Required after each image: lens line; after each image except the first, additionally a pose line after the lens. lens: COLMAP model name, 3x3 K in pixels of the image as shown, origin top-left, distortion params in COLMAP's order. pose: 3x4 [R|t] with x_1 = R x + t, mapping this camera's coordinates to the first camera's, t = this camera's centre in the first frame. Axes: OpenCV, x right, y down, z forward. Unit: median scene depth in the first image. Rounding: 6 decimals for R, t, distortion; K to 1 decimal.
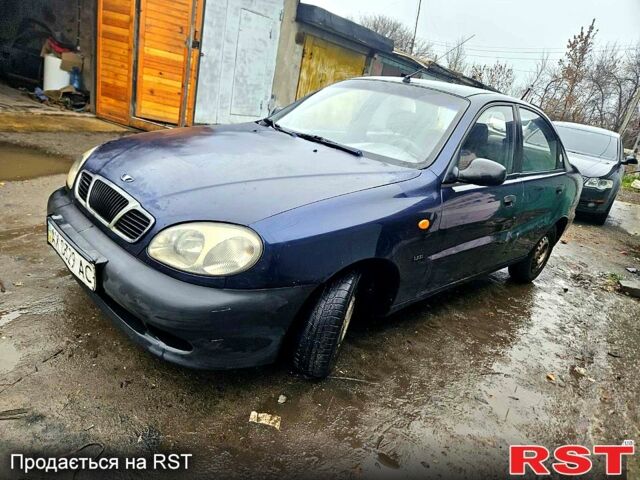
lens RADIAL K [[436.9, 0, 320.5], [0, 436.9, 241.4], [0, 0, 1]] dist [0.036957, -0.016787]
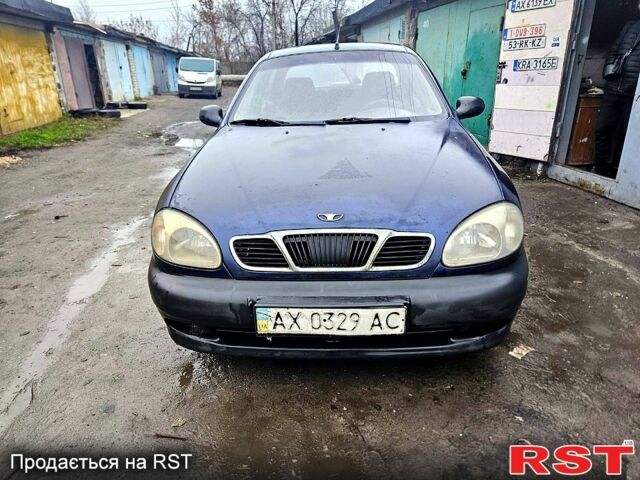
lens RADIAL K [[436.9, 0, 320.3], [0, 436.9, 239.9], [0, 0, 1]] dist [0.036957, -0.016787]
pose [[0.715650, -0.435199, 0.546303, -0.161110], [0.385819, 0.898310, 0.210198, -0.049896], [-0.582228, 0.060346, 0.810783, 0.052148]]
